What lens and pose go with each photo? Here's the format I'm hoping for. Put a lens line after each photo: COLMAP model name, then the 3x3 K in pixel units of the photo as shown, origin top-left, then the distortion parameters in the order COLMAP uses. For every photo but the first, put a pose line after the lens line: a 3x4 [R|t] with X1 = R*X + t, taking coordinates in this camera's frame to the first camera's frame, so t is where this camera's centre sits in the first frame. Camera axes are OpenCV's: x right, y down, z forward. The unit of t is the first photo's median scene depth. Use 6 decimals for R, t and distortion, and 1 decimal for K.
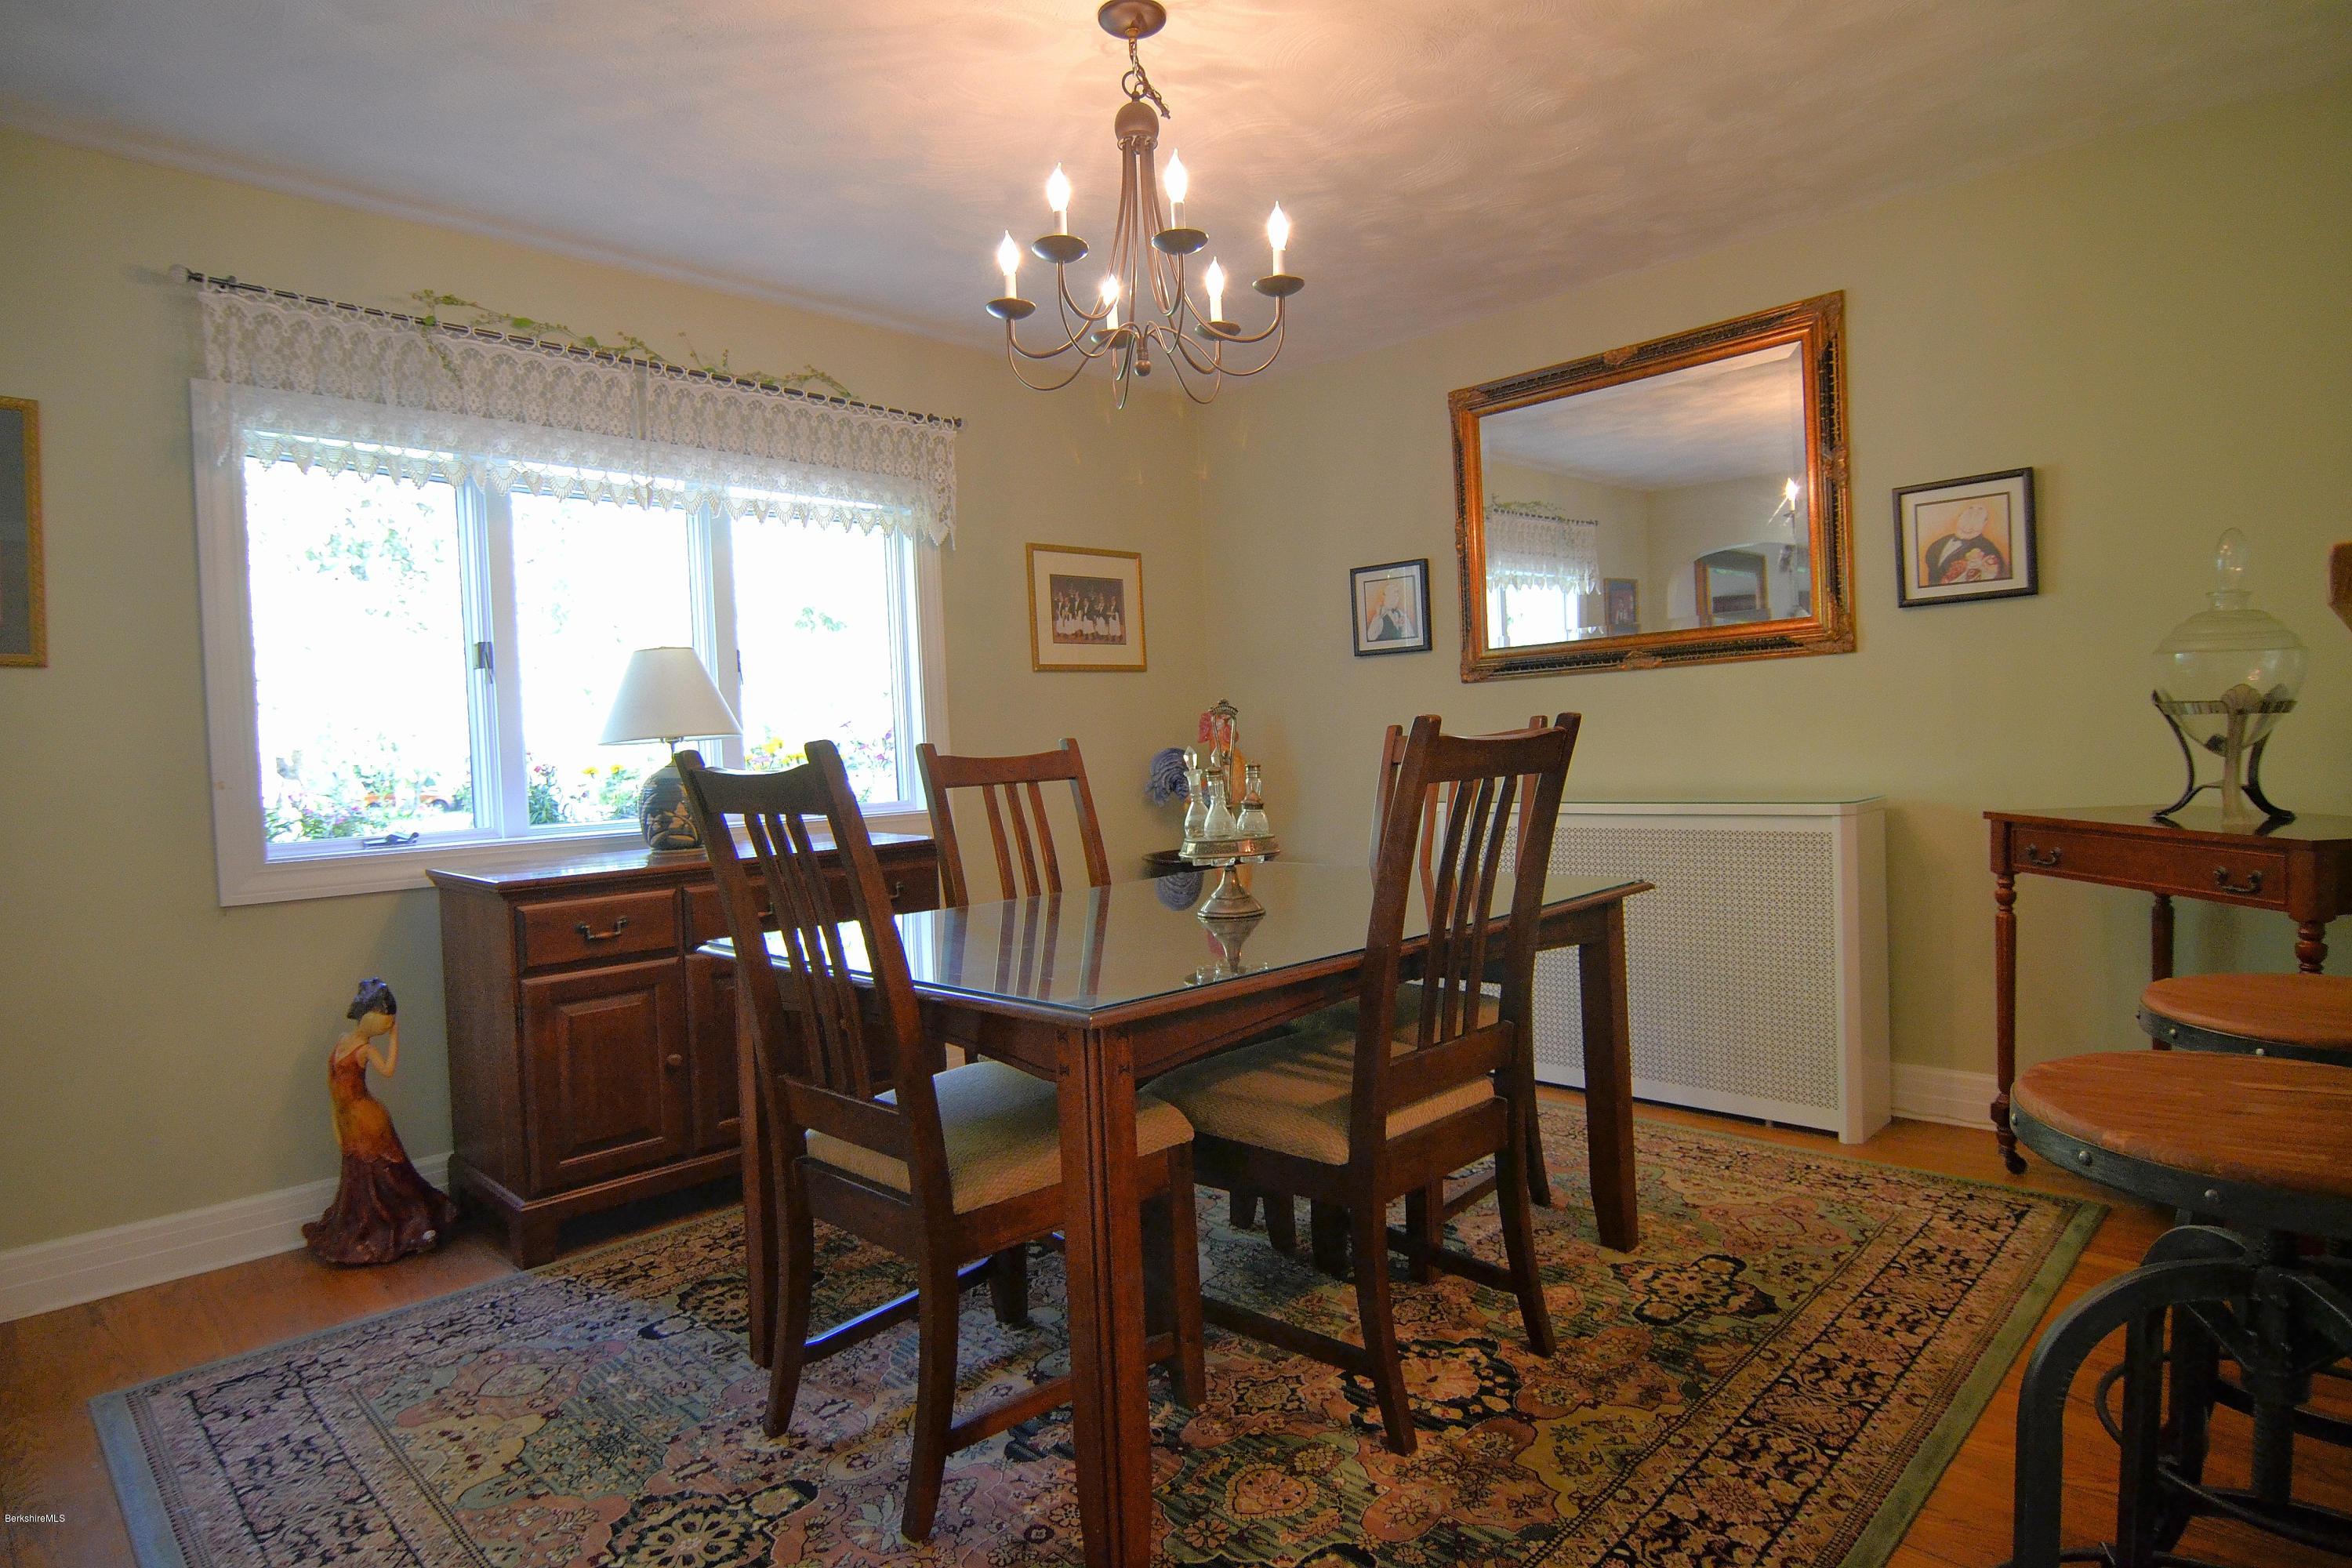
lens RADIAL K [[1285.2, 0, 1180.8], [0, 1285.2, 782.2], [0, 0, 1]] dist [-0.003050, -0.011270]
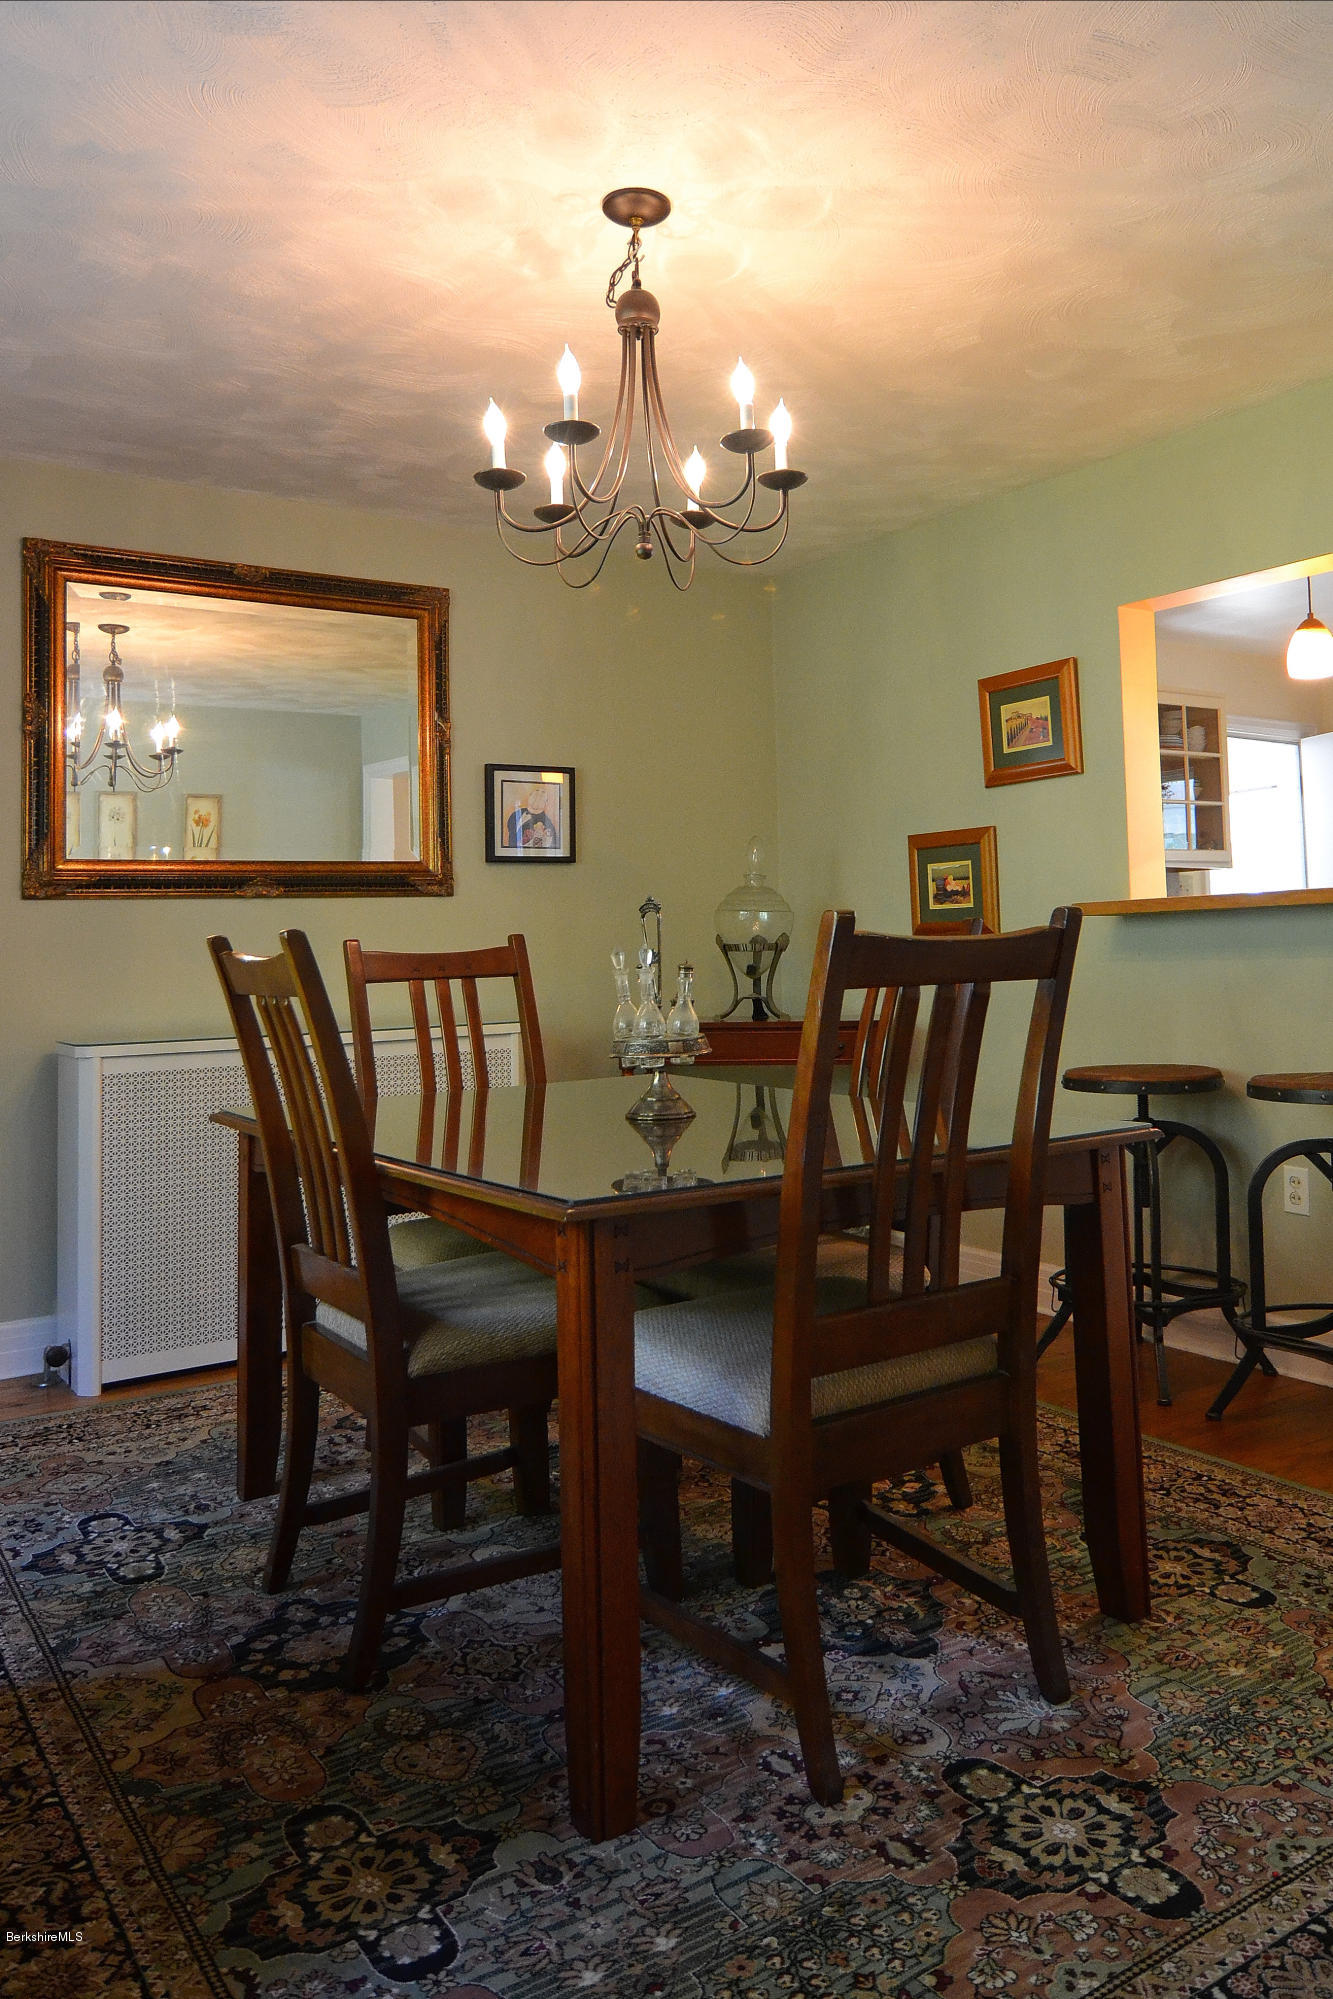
lens RADIAL K [[1527.9, 0, 666.5], [0, 1527.9, 999.5], [0, 0, 1]] dist [-0.037160, -0.005722]
pose [[0.182711, 0.008849, 0.983127, -1.003847], [0.049711, 0.998597, -0.018227, 0.032000], [-0.981909, 0.052202, 0.182015, 0.738359]]
